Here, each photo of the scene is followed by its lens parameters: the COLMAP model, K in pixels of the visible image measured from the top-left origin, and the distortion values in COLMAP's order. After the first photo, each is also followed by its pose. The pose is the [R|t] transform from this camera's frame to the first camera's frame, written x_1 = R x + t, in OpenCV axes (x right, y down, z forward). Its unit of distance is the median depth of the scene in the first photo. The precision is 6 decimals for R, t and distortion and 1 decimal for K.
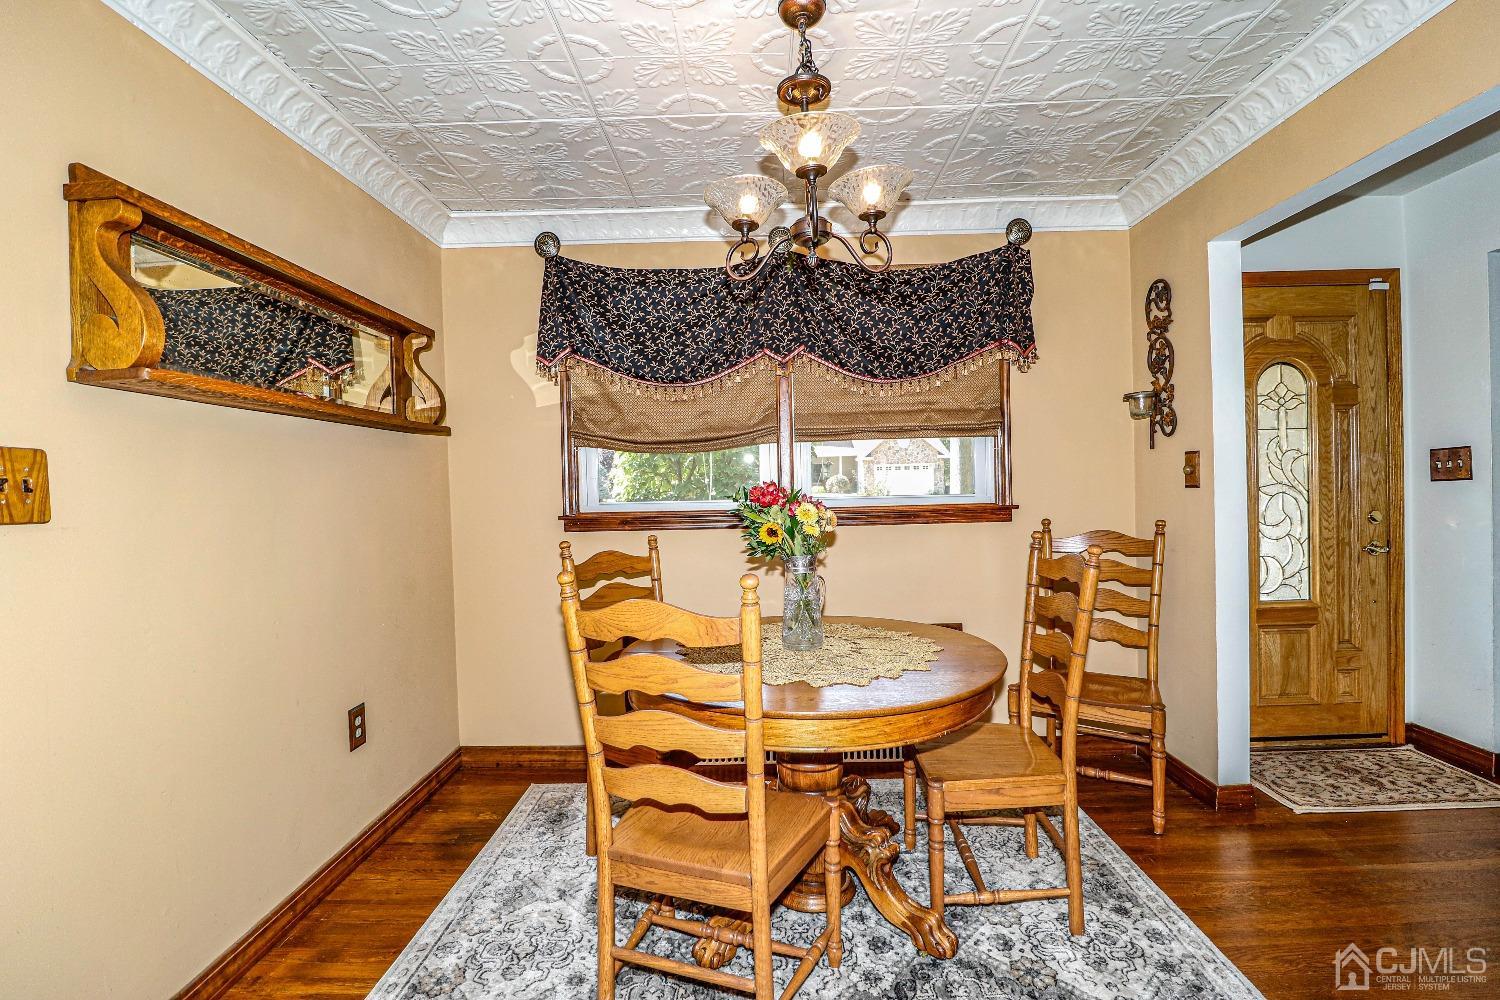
lens RADIAL K [[697.2, 0, 747.0], [0, 697.2, 503.5], [0, 0, 1]] dist [-0.024231, -0.000729]
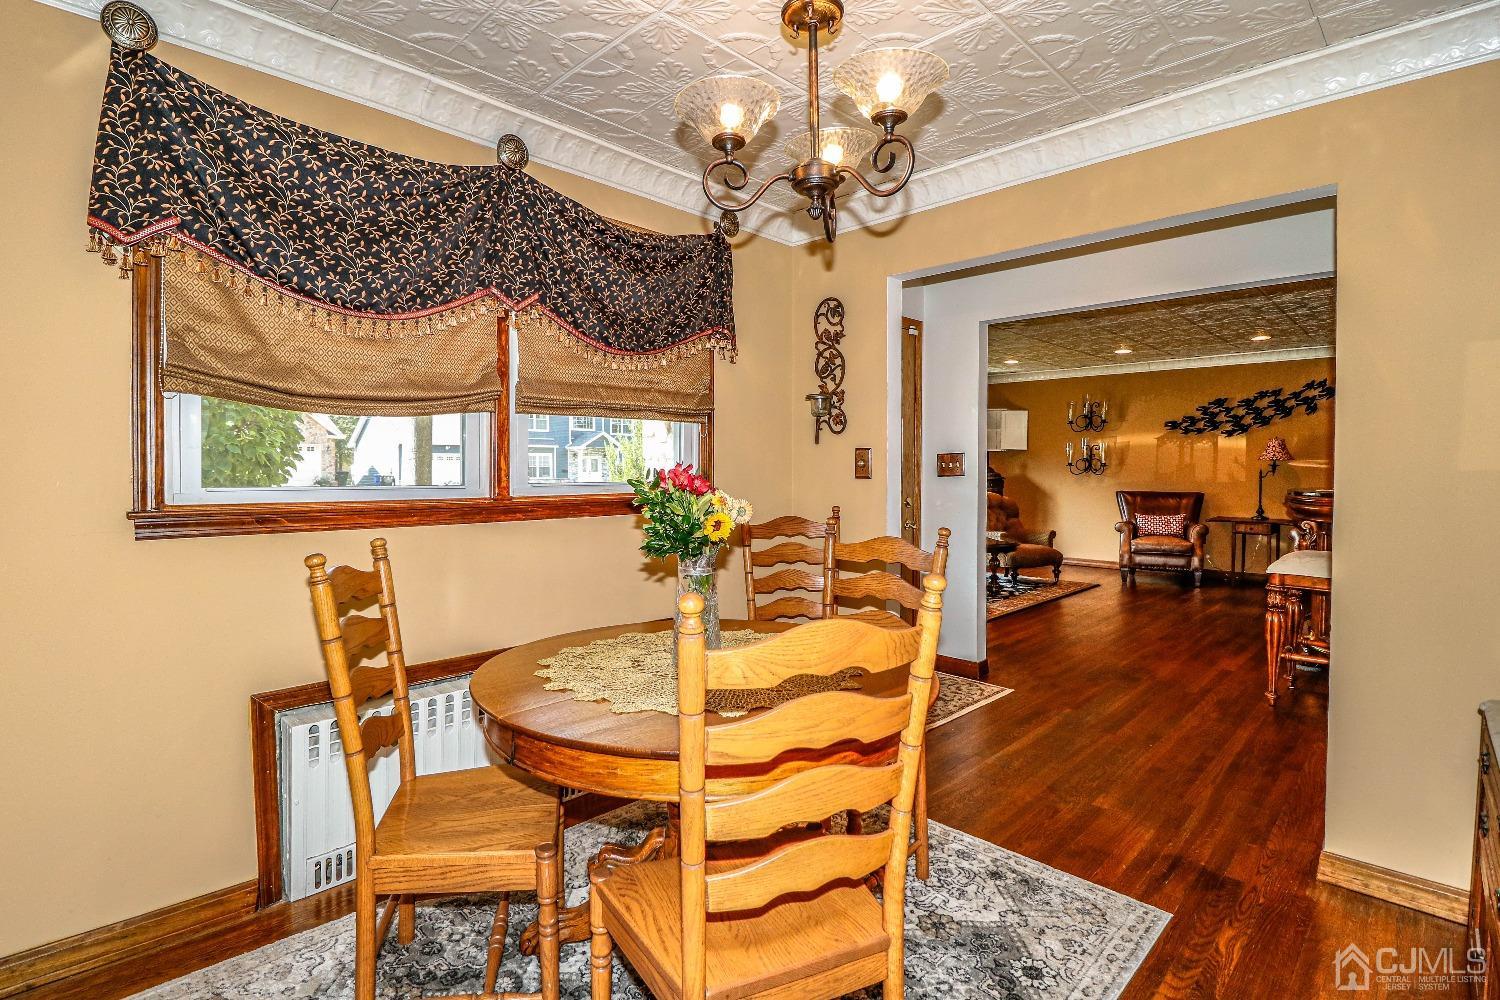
lens RADIAL K [[733.2, 0, 741.1], [0, 733.2, 486.4], [0, 0, 1]] dist [-0.023814, -0.003749]
pose [[0.684366, 0.008112, 0.729094, -0.368045], [-0.002433, 0.999958, -0.008842, 0.001618], [-0.729135, 0.004277, 0.684357, 0.255612]]
